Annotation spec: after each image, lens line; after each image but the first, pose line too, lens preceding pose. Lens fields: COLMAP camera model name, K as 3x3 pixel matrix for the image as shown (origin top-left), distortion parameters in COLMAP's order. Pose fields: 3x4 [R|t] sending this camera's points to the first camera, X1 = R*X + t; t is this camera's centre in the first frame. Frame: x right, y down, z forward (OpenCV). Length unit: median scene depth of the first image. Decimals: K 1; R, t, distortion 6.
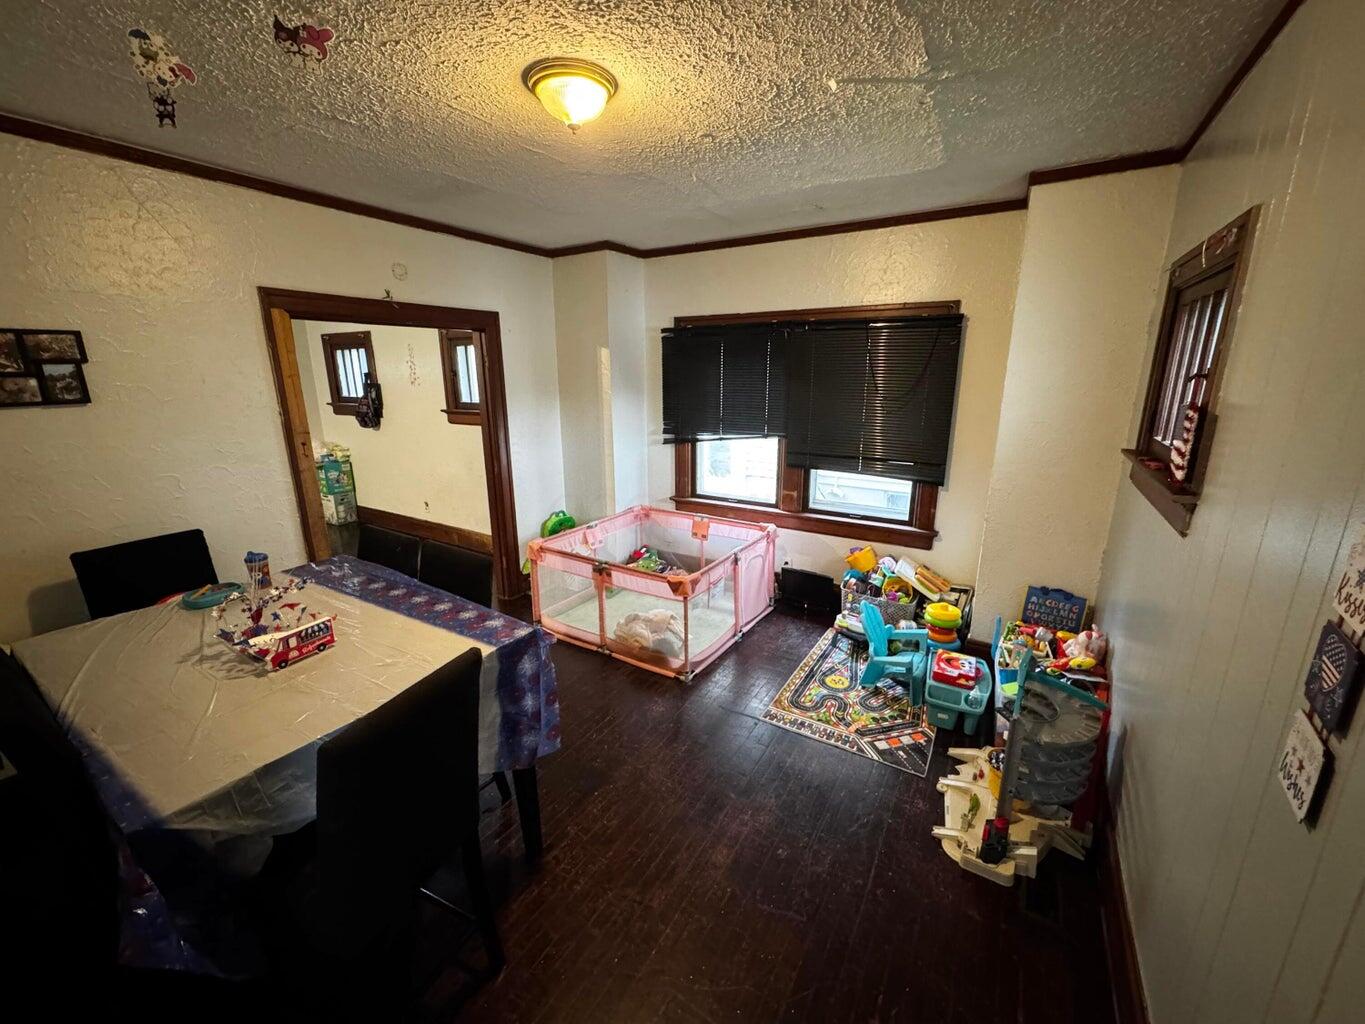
lens RADIAL K [[547.0, 0, 683.8], [0, 547.0, 507.7], [0, 0, 1]] dist [-0.001125, 0.000275]
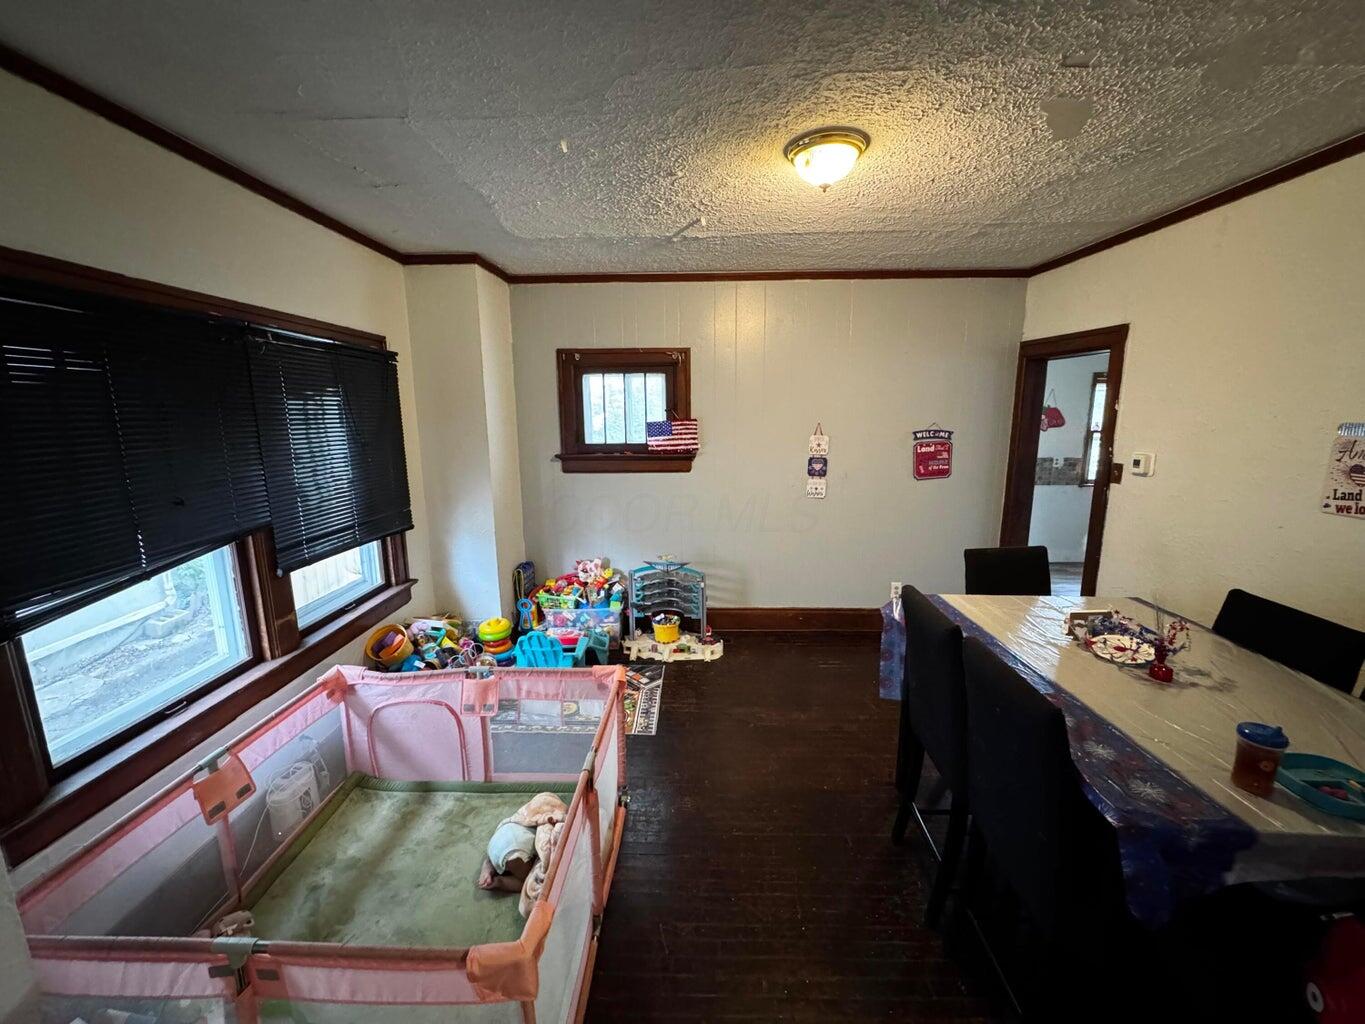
lens RADIAL K [[547.0, 0, 683.8], [0, 547.0, 507.7], [0, 0, 1]] dist [-0.001125, 0.000275]
pose [[-0.493372, -0.152835, 0.856286, -0.615132], [0.221380, 0.929960, 0.293539, -0.267474], [-0.841175, 0.334388, -0.424982, 1.070333]]
